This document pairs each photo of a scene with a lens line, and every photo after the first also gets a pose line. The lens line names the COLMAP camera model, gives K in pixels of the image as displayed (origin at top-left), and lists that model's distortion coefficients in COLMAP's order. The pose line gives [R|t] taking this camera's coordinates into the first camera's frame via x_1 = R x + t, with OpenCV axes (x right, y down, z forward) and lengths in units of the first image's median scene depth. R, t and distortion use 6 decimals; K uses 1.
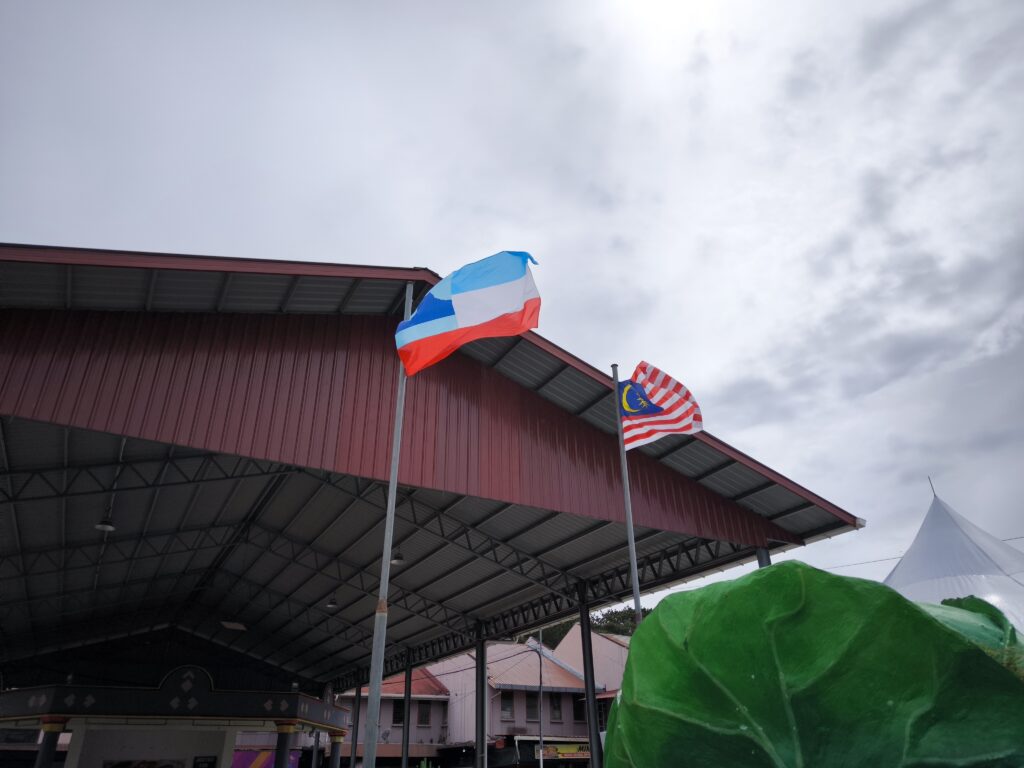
lens RADIAL K [[708.1, 0, 504.8], [0, 708.1, 387.4], [0, 0, 1]] dist [0.043660, -0.001991]
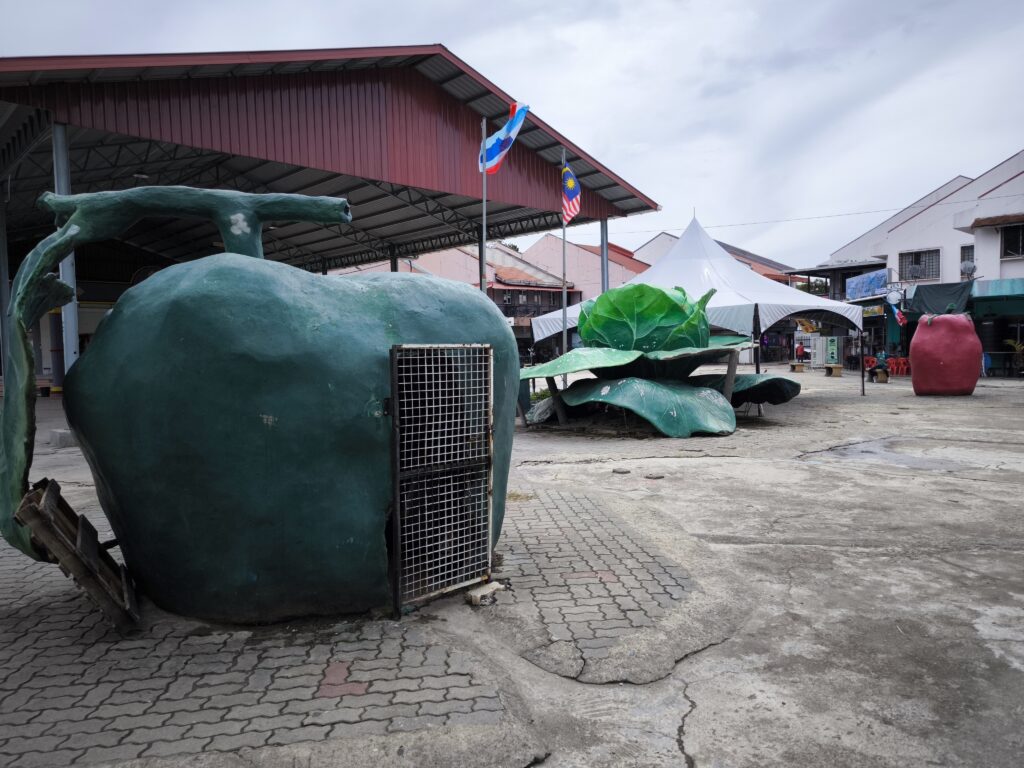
lens RADIAL K [[708.1, 0, 504.8], [0, 708.1, 387.4], [0, 0, 1]] dist [0.043660, -0.001991]
pose [[0.965687, -0.028009, 0.258195, -0.397323], [-0.112107, 0.851817, 0.511702, -0.345197], [-0.234267, -0.523089, 0.819449, -0.684795]]
